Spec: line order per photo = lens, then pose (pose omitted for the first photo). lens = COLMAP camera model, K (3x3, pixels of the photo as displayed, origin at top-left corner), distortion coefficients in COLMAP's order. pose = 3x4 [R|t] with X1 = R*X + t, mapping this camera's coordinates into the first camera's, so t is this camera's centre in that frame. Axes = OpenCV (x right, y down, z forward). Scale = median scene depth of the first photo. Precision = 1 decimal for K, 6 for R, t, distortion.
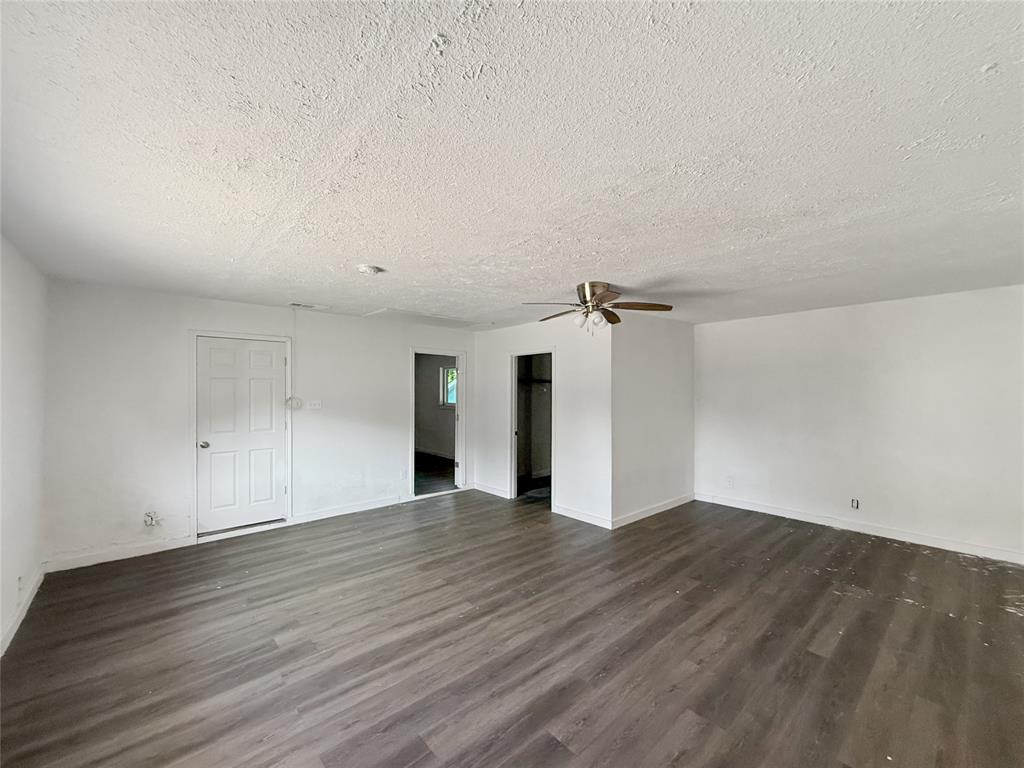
lens RADIAL K [[415.0, 0, 509.0], [0, 415.0, 396.0], [0, 0, 1]] dist [-0.000424, -0.000244]
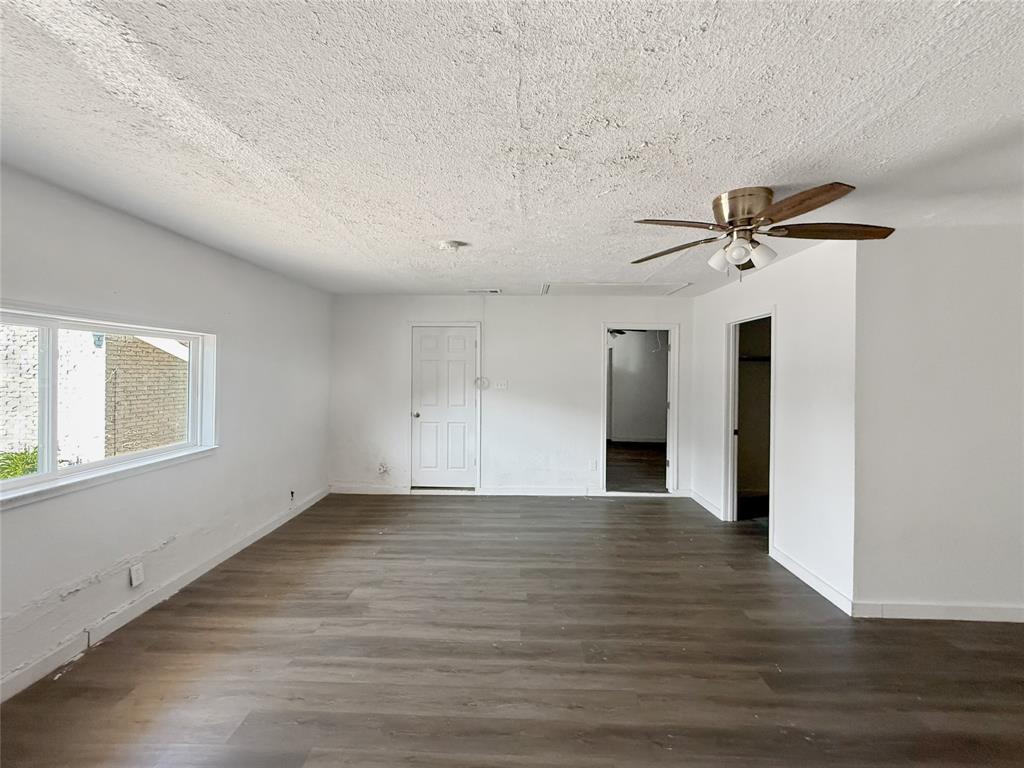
lens RADIAL K [[421.6, 0, 512.0], [0, 421.6, 384.0], [0, 0, 1]] dist [-0.001087, -0.000050]
pose [[0.730635, 0.024082, -0.682343, 0.367000], [-0.014516, 0.999700, 0.019739, -0.004443], [0.682614, -0.004517, 0.730765, 0.322078]]
